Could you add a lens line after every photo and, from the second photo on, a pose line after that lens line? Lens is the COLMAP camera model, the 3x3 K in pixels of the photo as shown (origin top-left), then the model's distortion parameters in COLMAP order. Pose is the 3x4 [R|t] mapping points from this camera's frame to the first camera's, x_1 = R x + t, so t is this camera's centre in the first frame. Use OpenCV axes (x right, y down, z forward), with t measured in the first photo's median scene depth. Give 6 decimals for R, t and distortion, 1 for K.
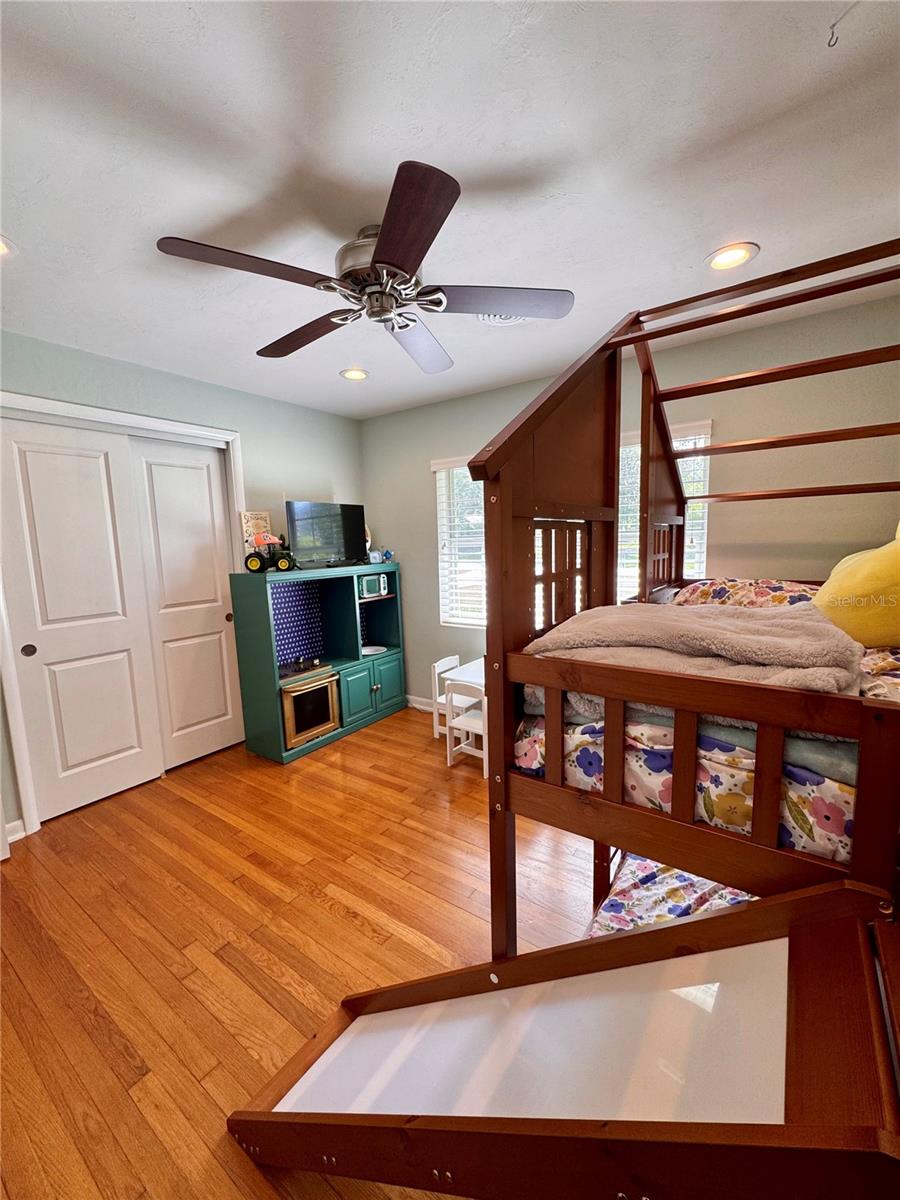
lens RADIAL K [[479.7, 0, 451.4], [0, 479.7, 597.8], [0, 0, 1]] dist [-0.000377, 0.000402]
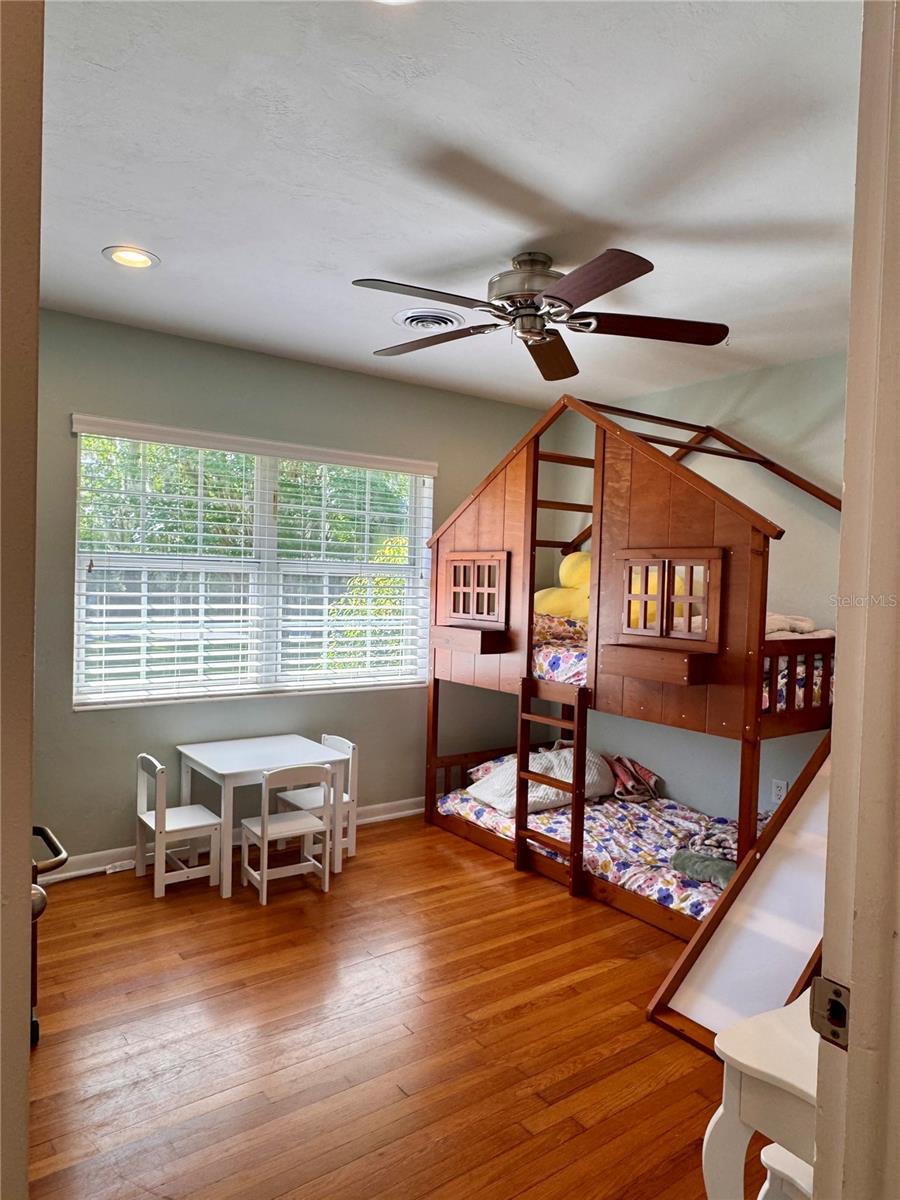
lens RADIAL K [[800.0, 0, 450.0], [0, 800.0, 600.0], [0, 0, 1]] dist [0.000493, 0.000074]
pose [[0.308147, 0.012132, 0.951262, -3.127008], [0.076804, 0.996338, -0.037586, -0.004730], [-0.948234, 0.084643, 0.306086, 1.268174]]
